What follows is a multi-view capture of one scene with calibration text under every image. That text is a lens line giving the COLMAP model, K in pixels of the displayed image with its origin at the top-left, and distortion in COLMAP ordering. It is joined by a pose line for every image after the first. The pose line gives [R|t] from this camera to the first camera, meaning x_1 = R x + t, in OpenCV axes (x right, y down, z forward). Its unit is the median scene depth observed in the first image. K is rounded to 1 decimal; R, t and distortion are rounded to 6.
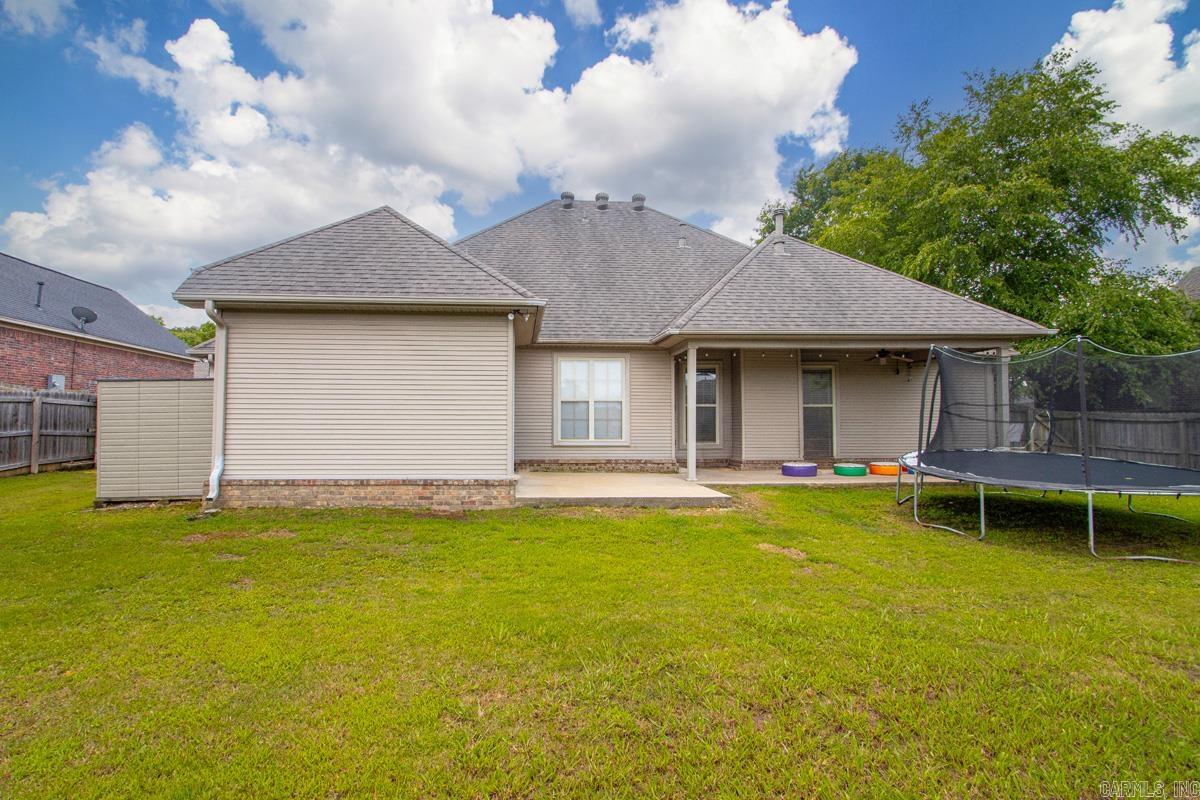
lens RADIAL K [[603.7, 0, 583.8], [0, 603.7, 400.6], [0, 0, 1]] dist [-0.004063, -0.000742]
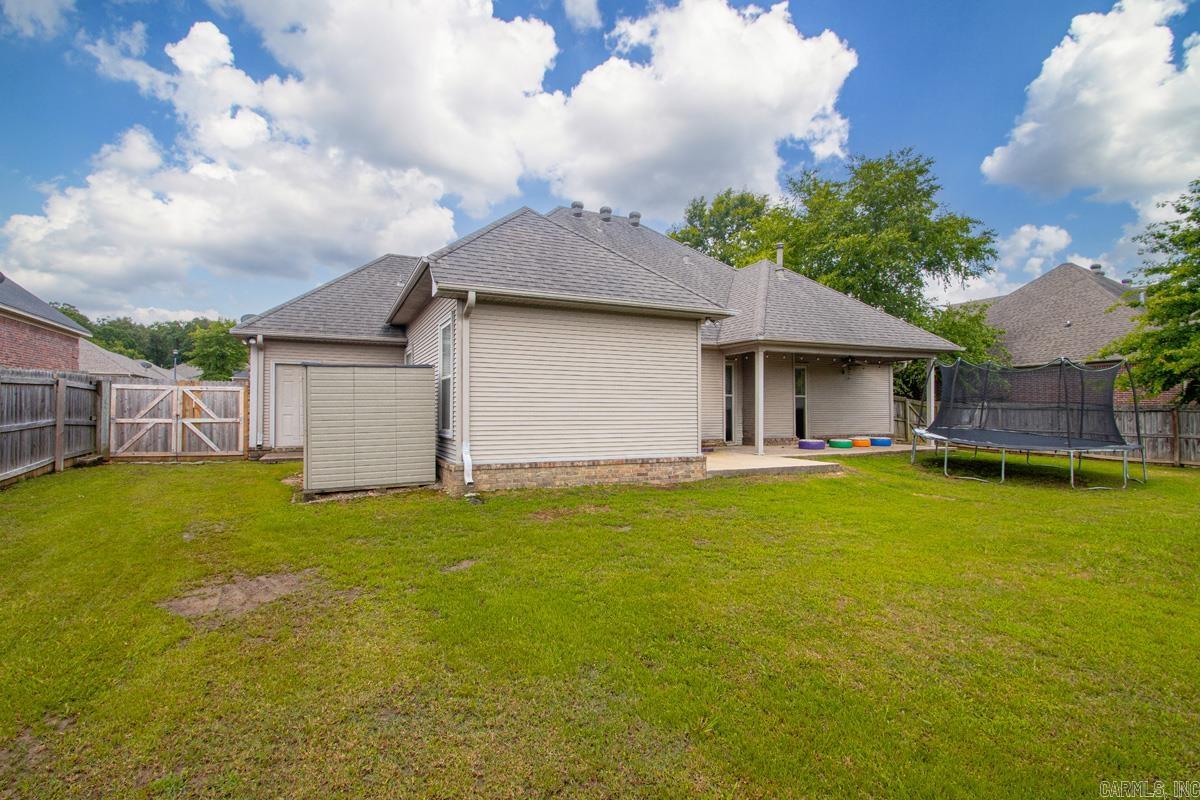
lens RADIAL K [[564.5, 0, 600.0], [0, 564.5, 400.0], [0, 0, 1]] dist [0.002989, 0.000456]
pose [[0.931805, 0.005970, 0.362911, -0.527949], [-0.013769, 0.999726, 0.018908, -0.001414], [-0.362699, -0.022616, 0.931632, 0.010722]]
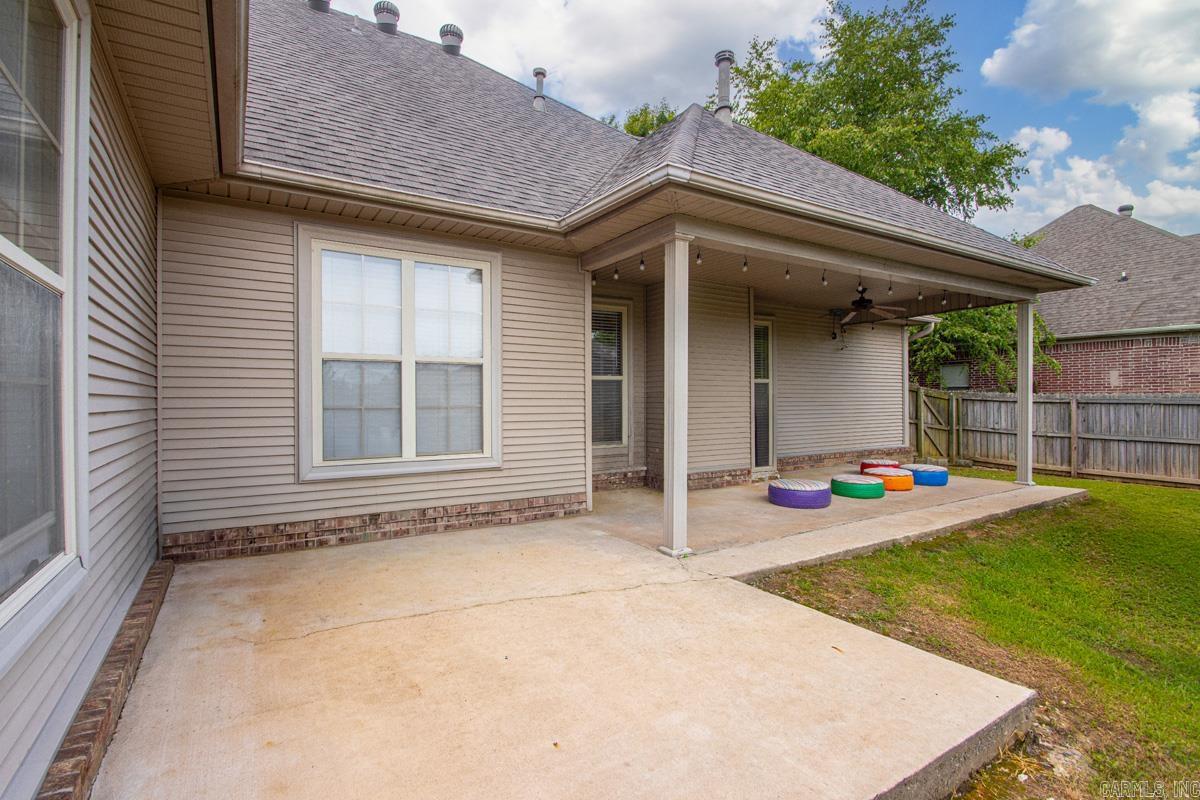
lens RADIAL K [[532.5, 0, 600.0], [0, 532.5, 400.0], [0, 0, 1]] dist [-0.001016, -0.000018]
pose [[0.884295, -0.004020, 0.466911, -0.040852], [-0.017121, 0.999011, 0.041028, 0.009861], [-0.466614, -0.044275, 0.883352, 0.644510]]
